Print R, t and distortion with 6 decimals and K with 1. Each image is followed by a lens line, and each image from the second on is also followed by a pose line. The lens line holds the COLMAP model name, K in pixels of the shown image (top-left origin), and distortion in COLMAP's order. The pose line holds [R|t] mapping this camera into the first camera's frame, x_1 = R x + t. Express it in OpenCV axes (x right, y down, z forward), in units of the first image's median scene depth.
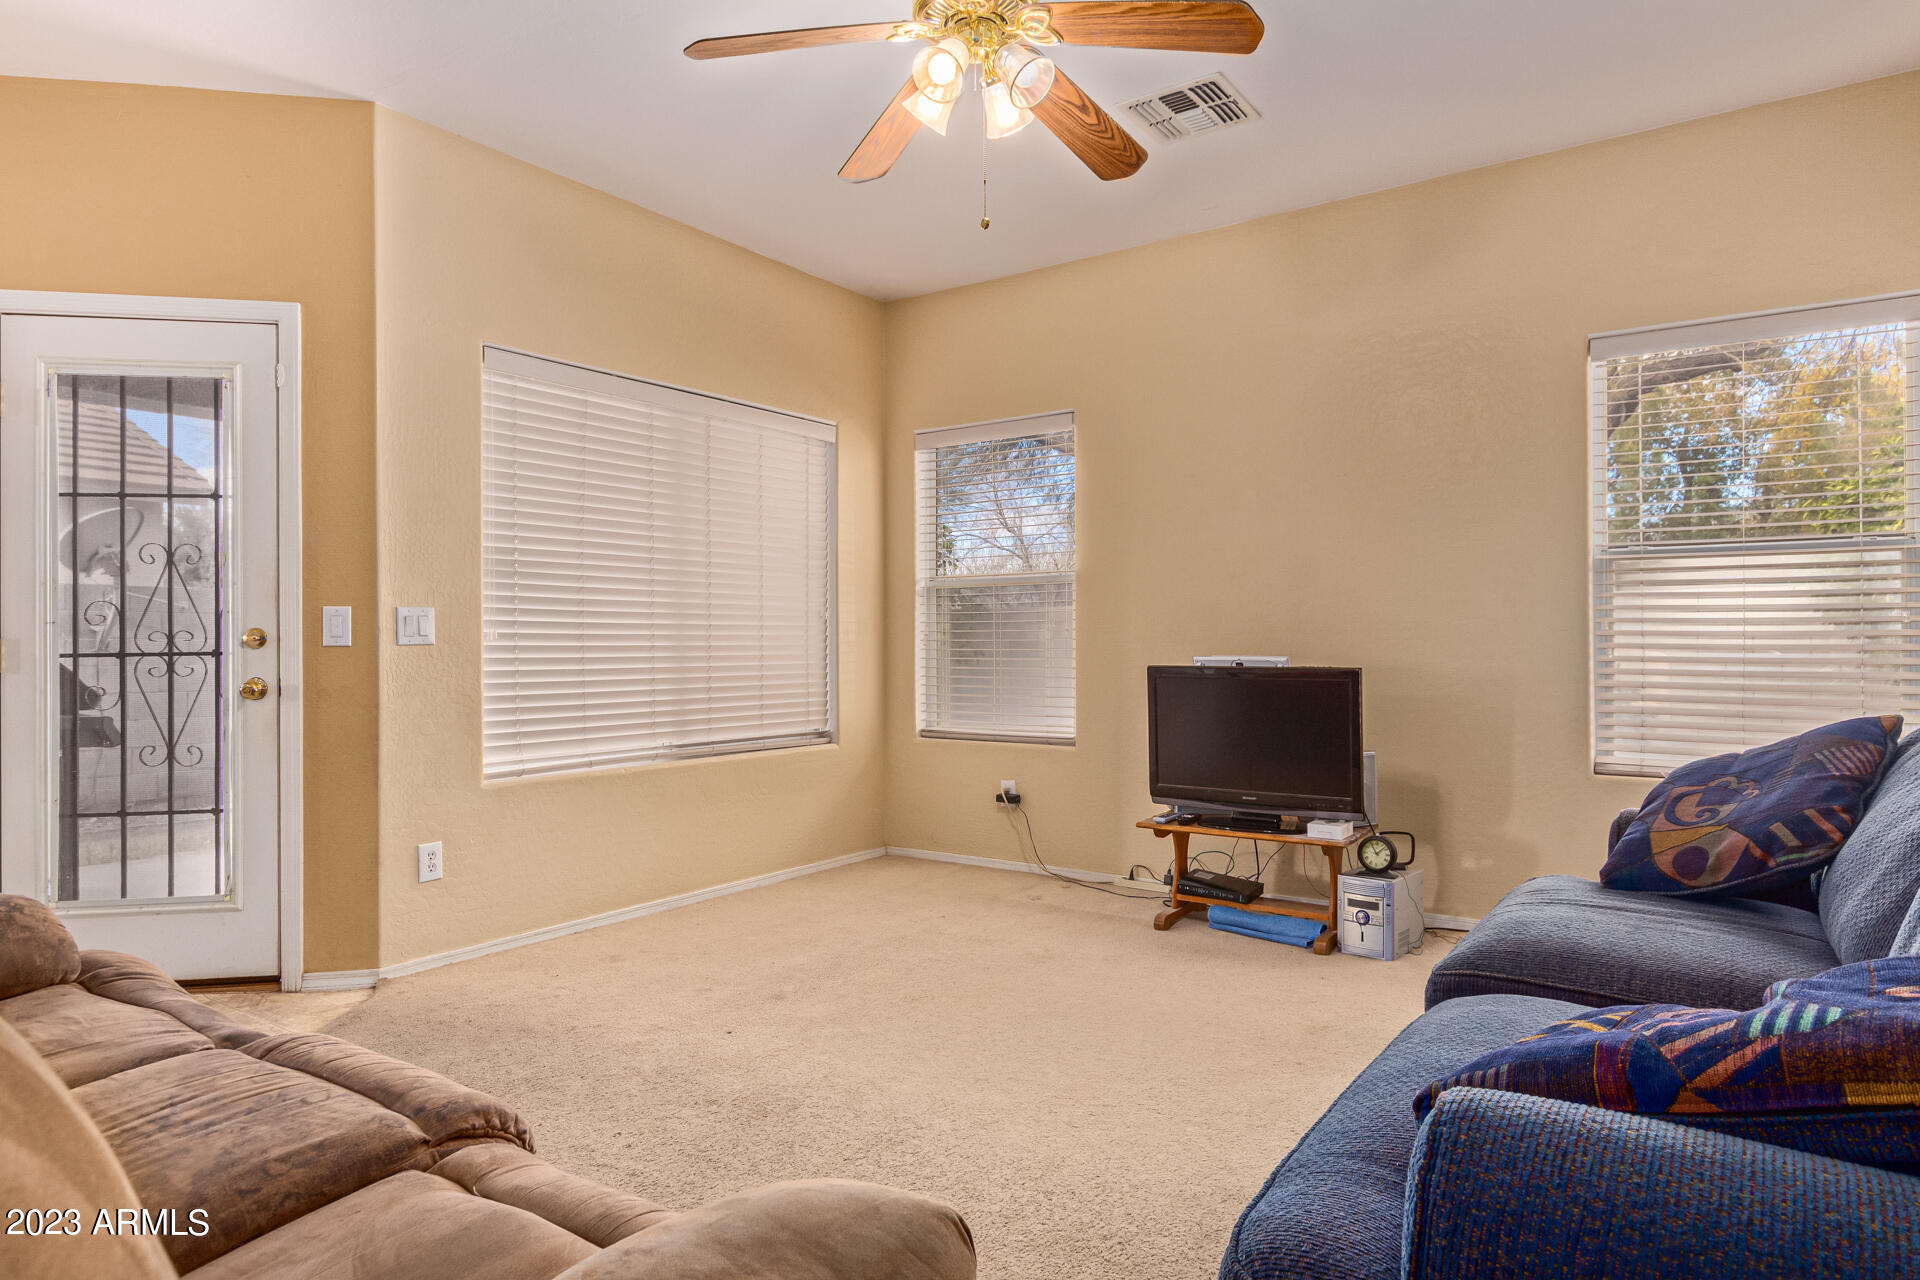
lens RADIAL K [[1148.7, 0, 965.4], [0, 1148.7, 639.6], [0, 0, 1]] dist [0.007319, 0.001168]
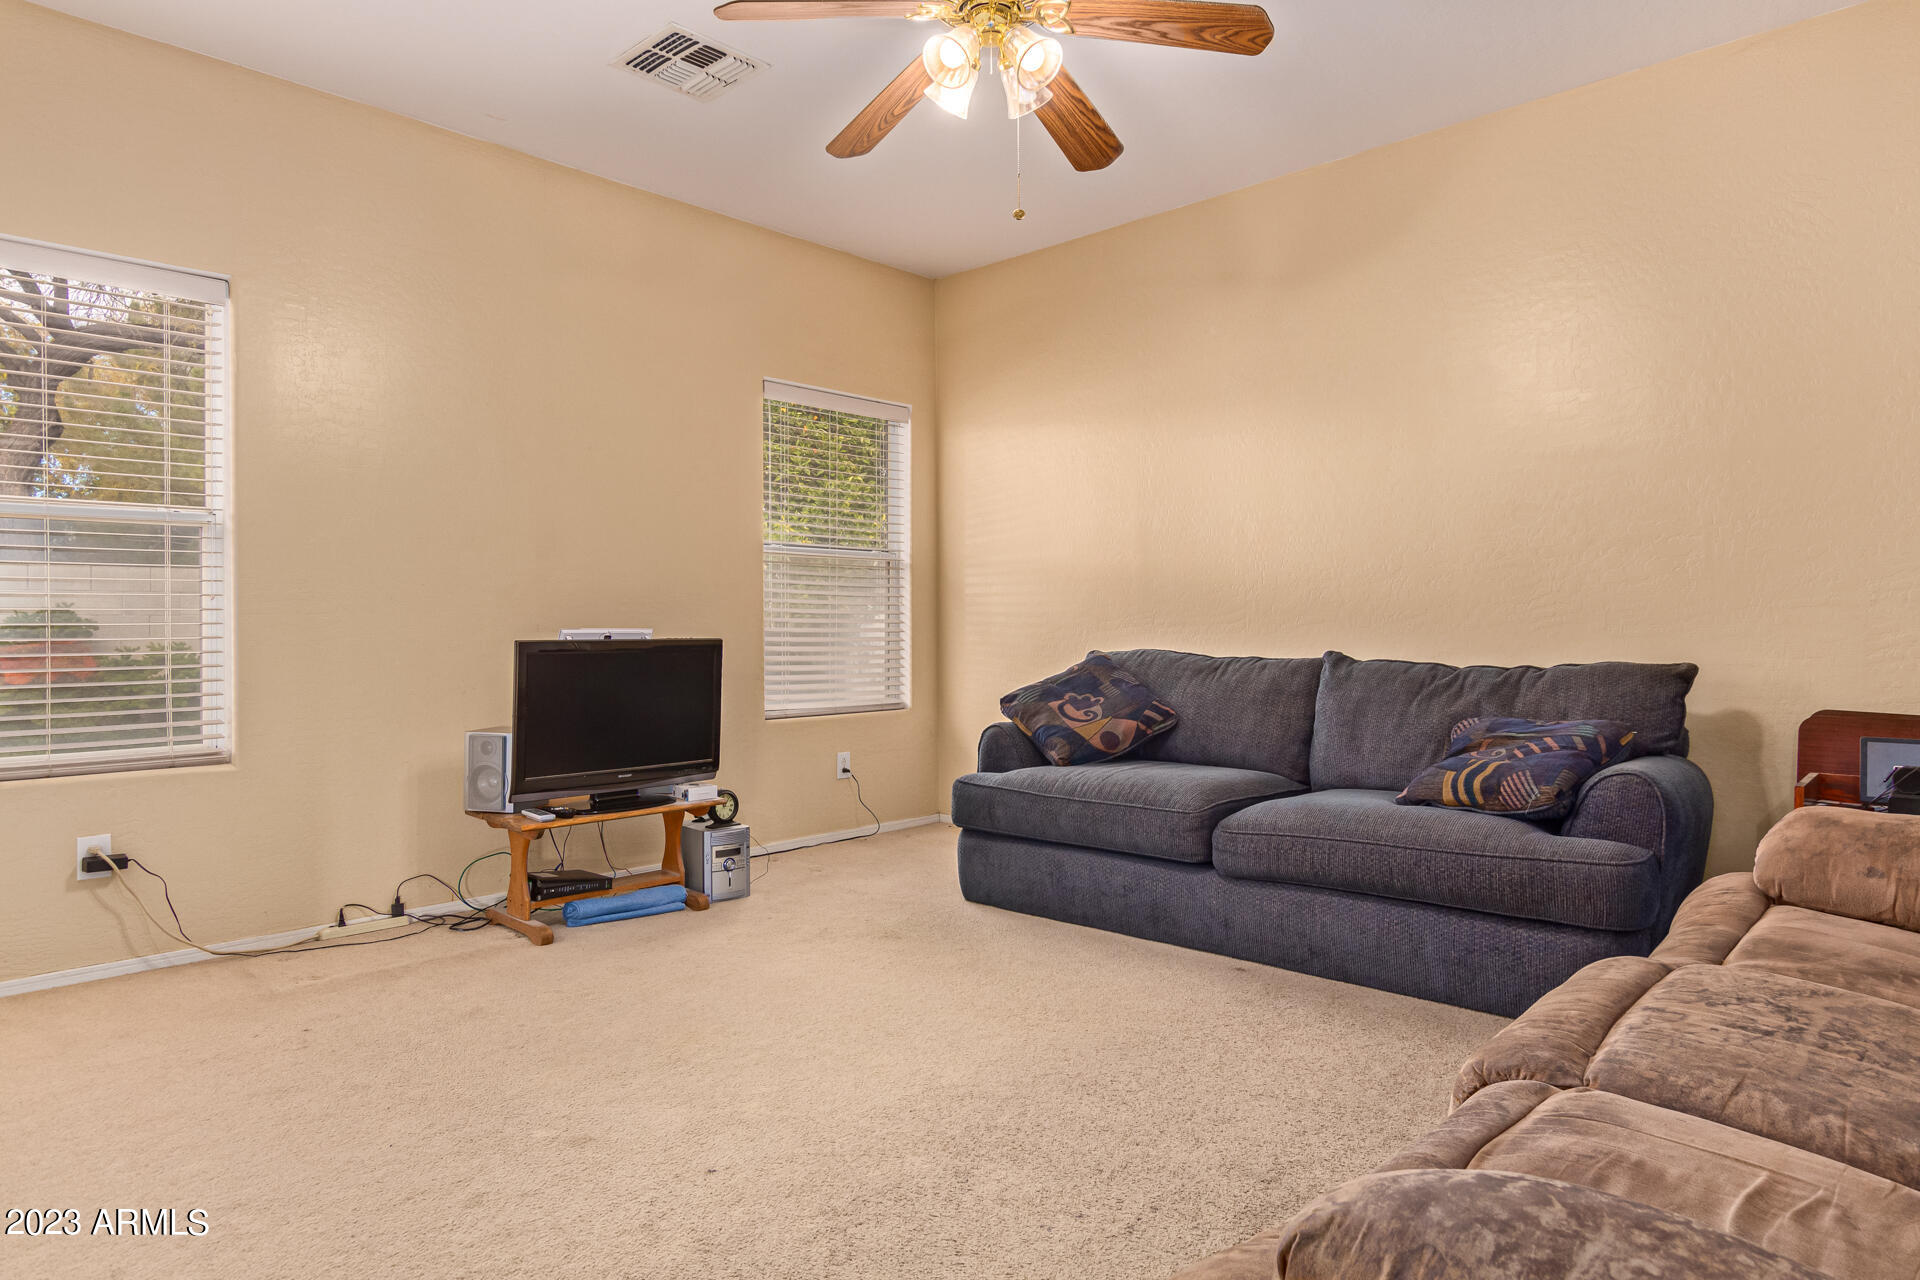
lens RADIAL K [[1148.7, 0, 966.6], [0, 1148.7, 635.5], [0, 0, 1]] dist [0.007319, 0.001168]
pose [[0.129586, -0.007691, 0.991538, -0.697265], [-0.000531, 0.999969, 0.007826, 0.012755], [-0.991568, -0.001541, 0.129578, 0.611596]]
